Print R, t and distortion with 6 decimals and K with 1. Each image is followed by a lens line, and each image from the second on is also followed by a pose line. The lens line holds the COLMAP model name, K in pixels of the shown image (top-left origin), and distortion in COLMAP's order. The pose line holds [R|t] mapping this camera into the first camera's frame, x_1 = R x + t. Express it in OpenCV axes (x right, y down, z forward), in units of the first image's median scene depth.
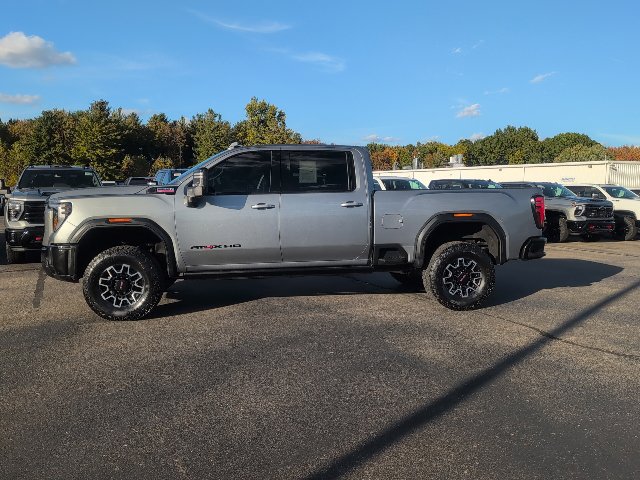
lens RADIAL K [[546.5, 0, 320.0], [0, 546.5, 240.0], [0, 0, 1]] dist [0.025956, -0.008139]
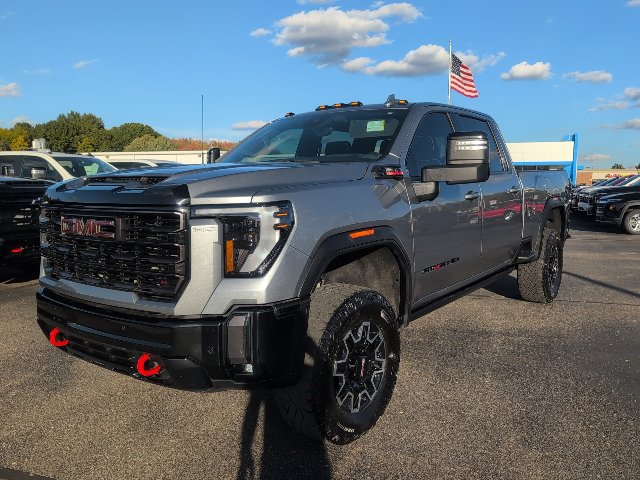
lens RADIAL K [[546.5, 0, 320.0], [0, 546.5, 240.0], [0, 0, 1]] dist [0.025956, -0.008139]
pose [[0.703172, -0.088600, 0.705478, -0.100829], [0.075482, 0.995901, 0.049839, -0.007840], [-0.707002, 0.018206, 0.706978, 0.094706]]
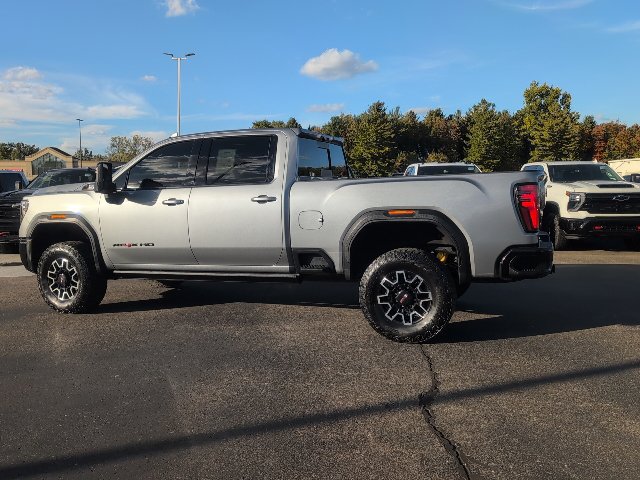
lens RADIAL K [[546.5, 0, 320.0], [0, 546.5, 240.0], [0, 0, 1]] dist [0.025956, -0.008139]
pose [[0.865308, 0.028426, -0.500433, 0.080732], [-0.023412, 0.999593, 0.016297, -0.002750], [0.500693, -0.002386, 0.865622, 0.047868]]
